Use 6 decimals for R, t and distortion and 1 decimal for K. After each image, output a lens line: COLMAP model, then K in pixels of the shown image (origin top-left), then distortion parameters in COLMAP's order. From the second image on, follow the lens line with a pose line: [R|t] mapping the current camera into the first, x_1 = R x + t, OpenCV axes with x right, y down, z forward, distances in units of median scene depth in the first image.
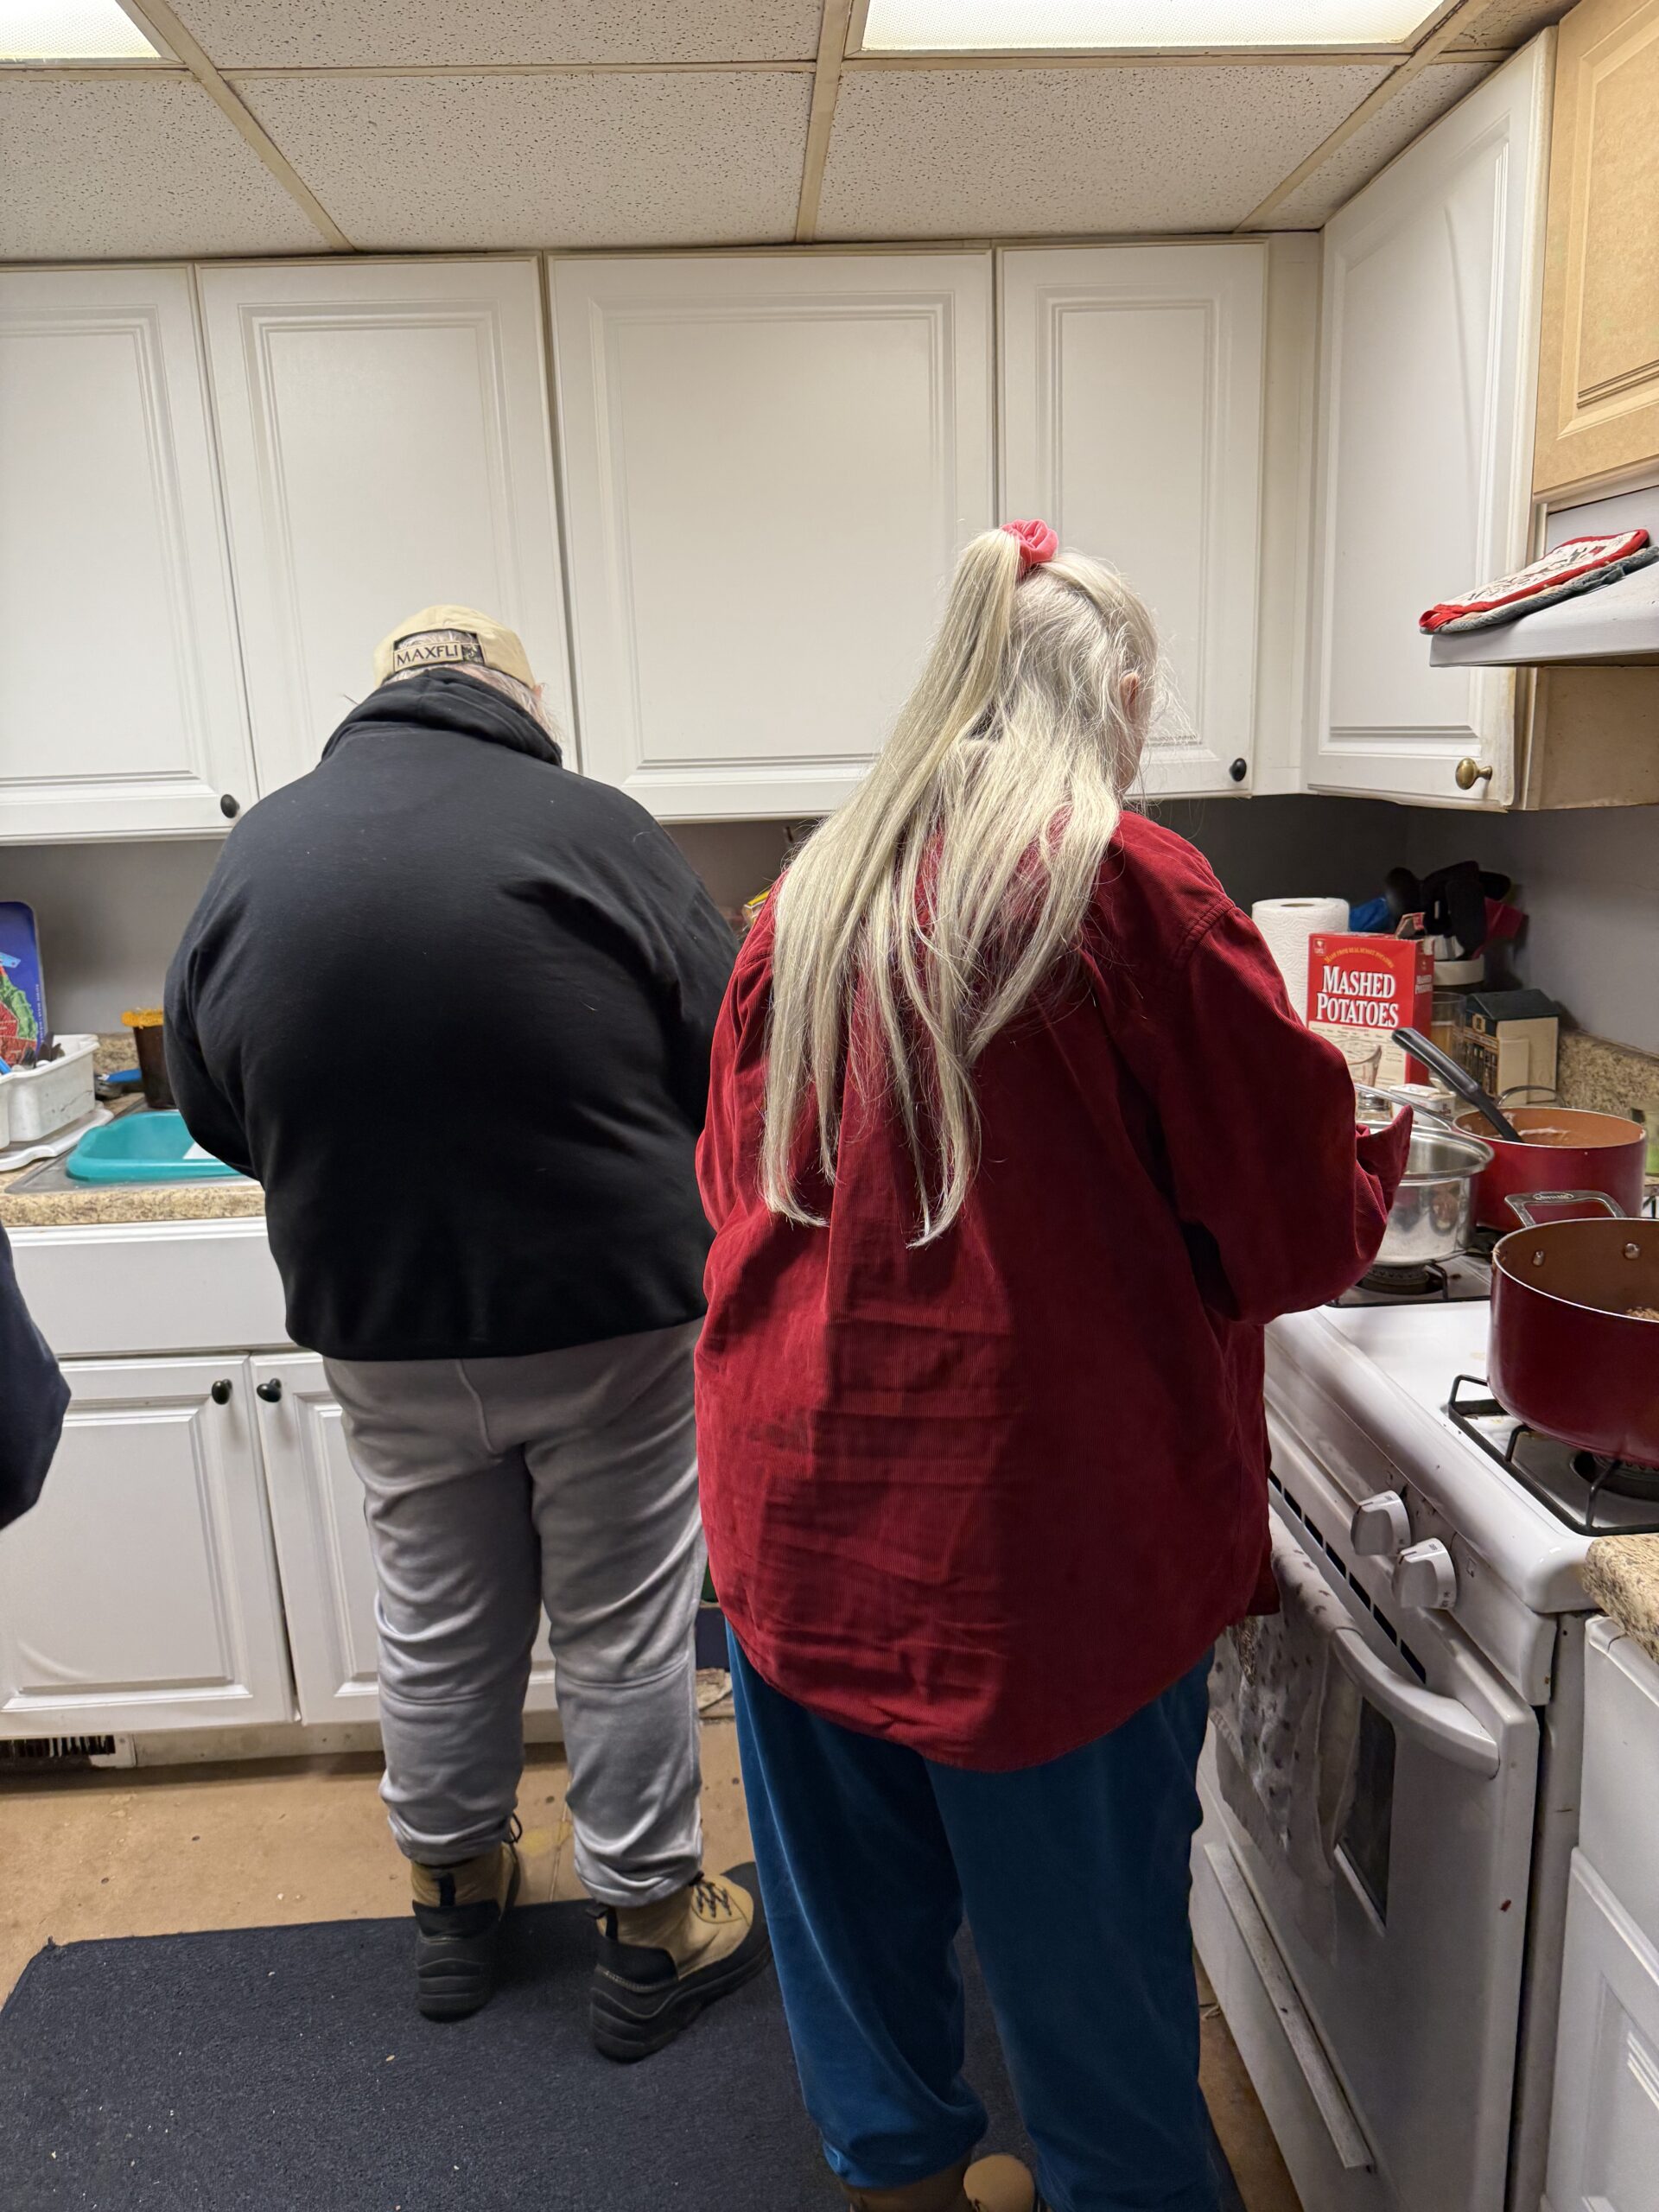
lens RADIAL K [[1593.1, 0, 831.5], [0, 1593.1, 1115.9], [0, 0, 1]] dist [-0.001519, -0.005758]
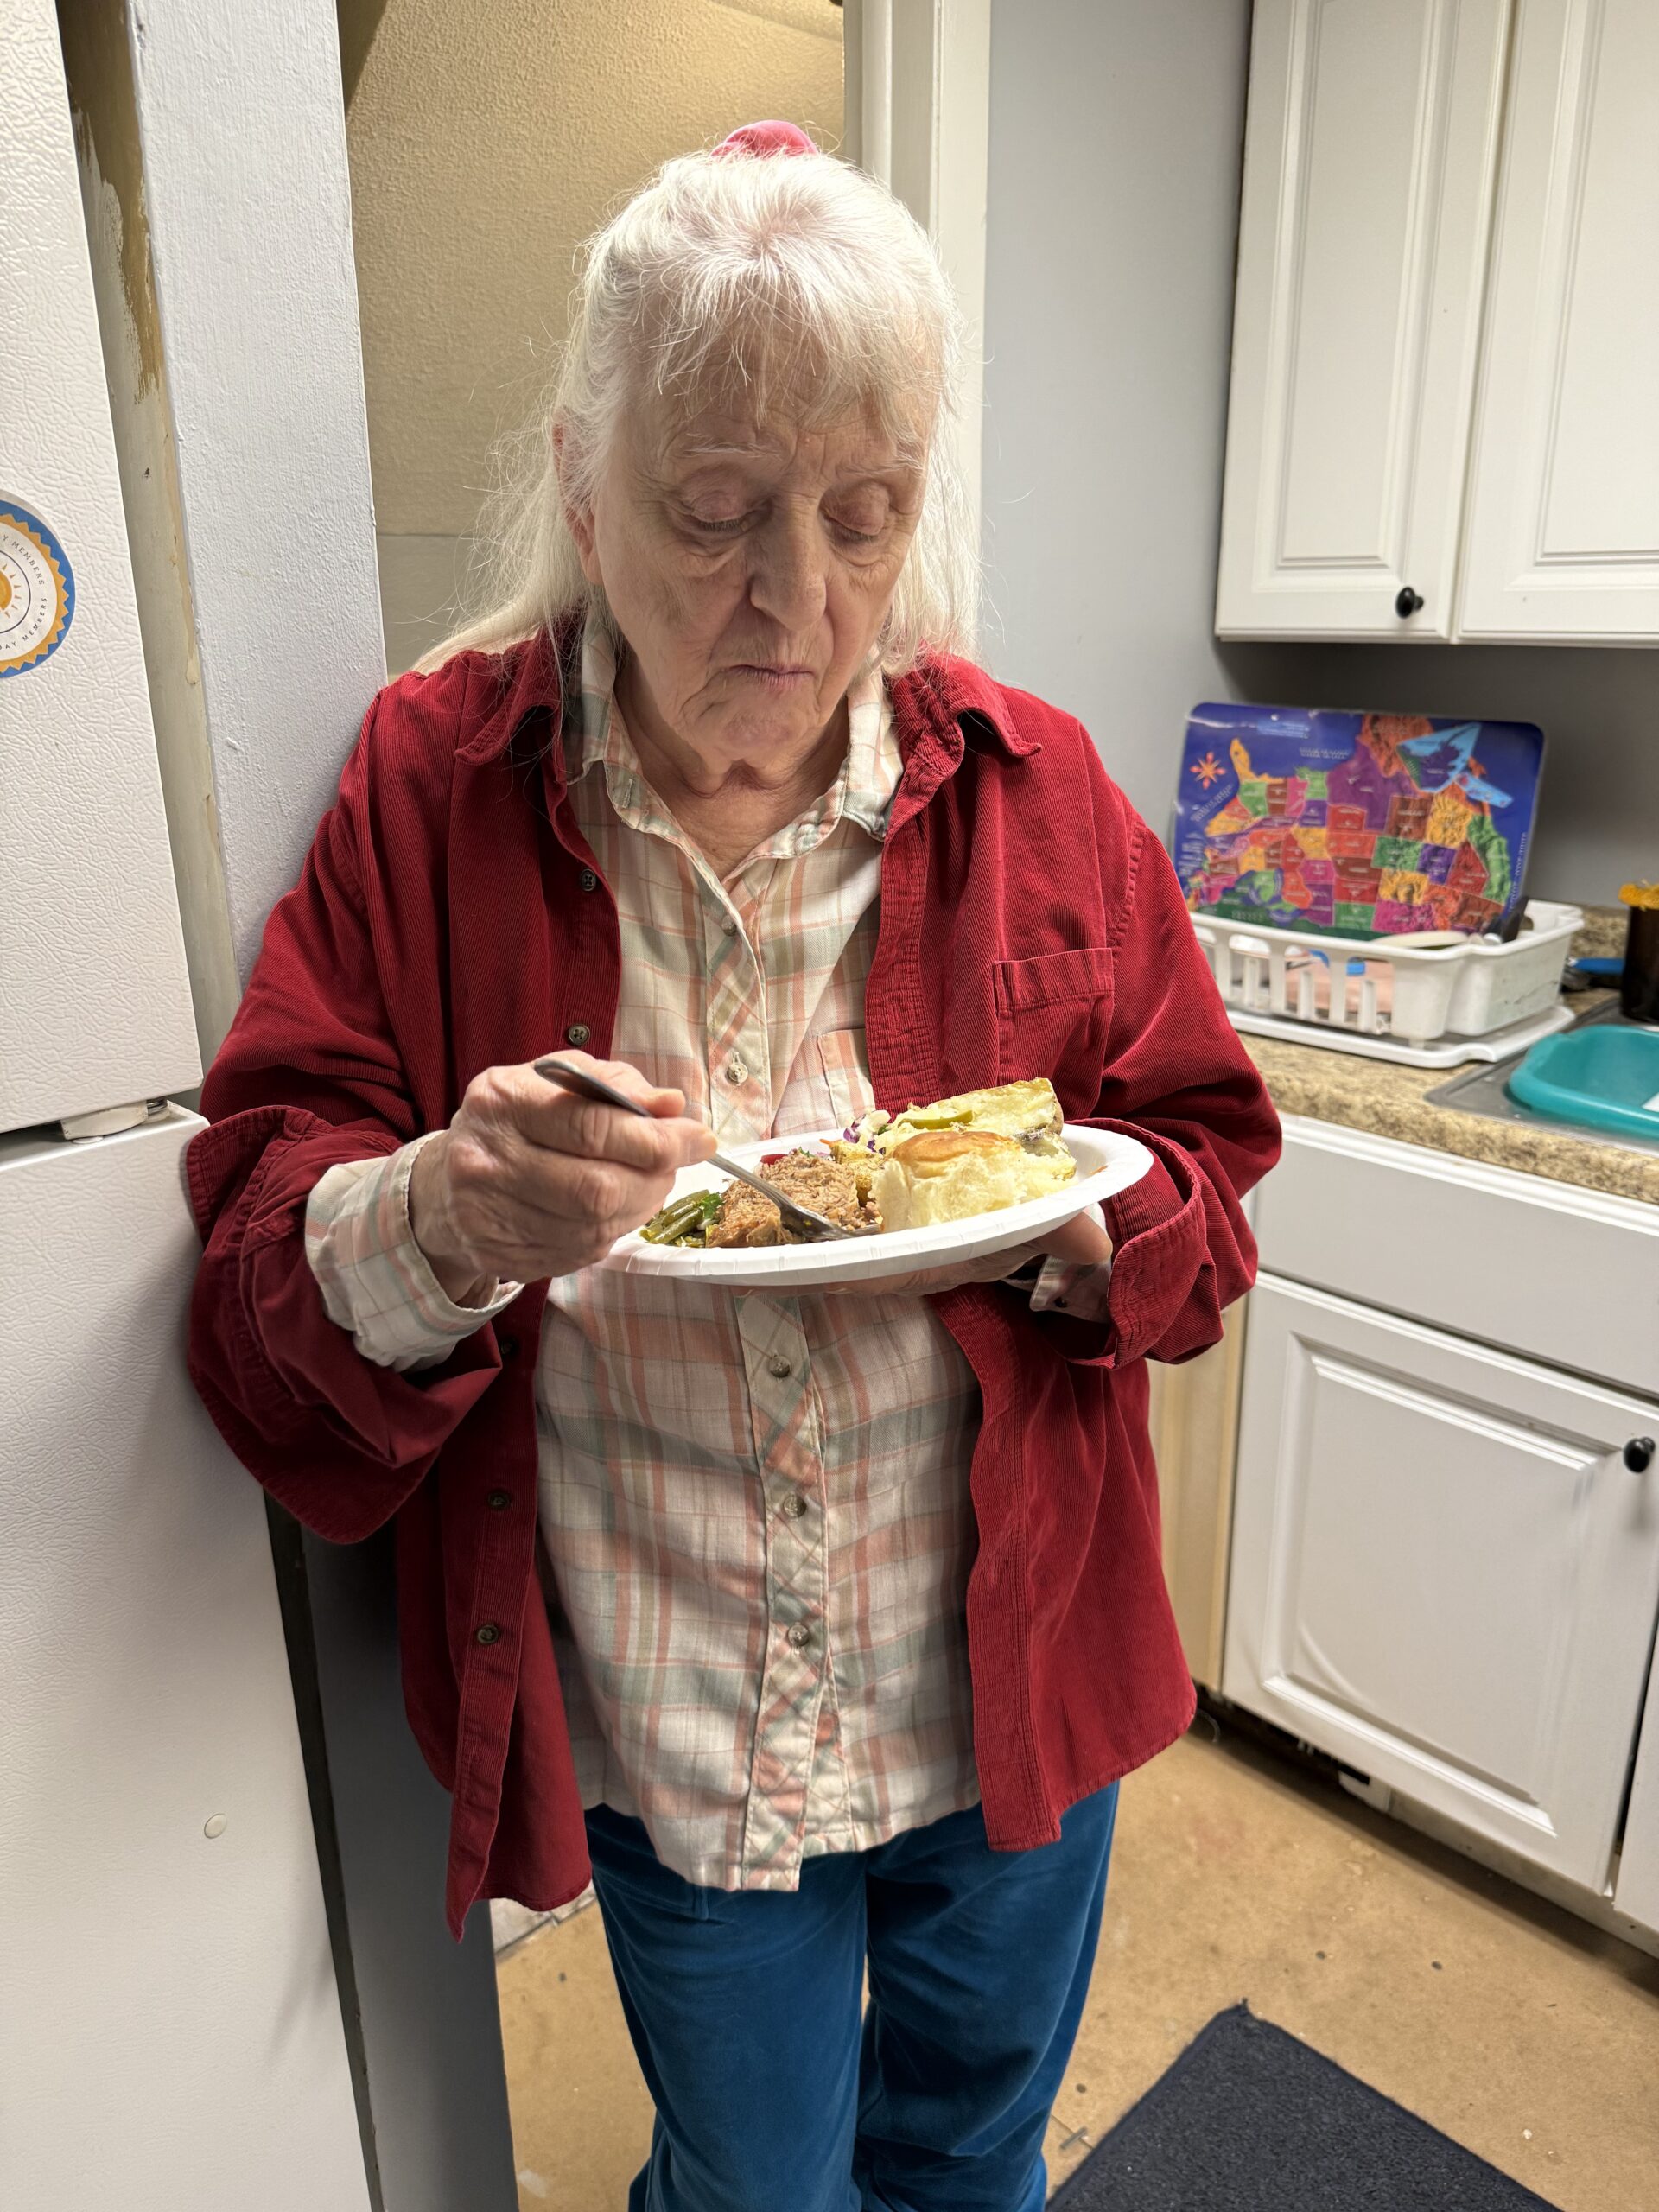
lens RADIAL K [[1563.9, 0, 872.8], [0, 1563.9, 1120.6], [0, 0, 1]] dist [0.009350, -0.001374]
pose [[0.676589, 0.263448, -0.687621, -0.174411], [-0.191996, 0.964624, 0.180660, -0.027354], [0.710890, 0.009788, 0.703235, 0.273687]]
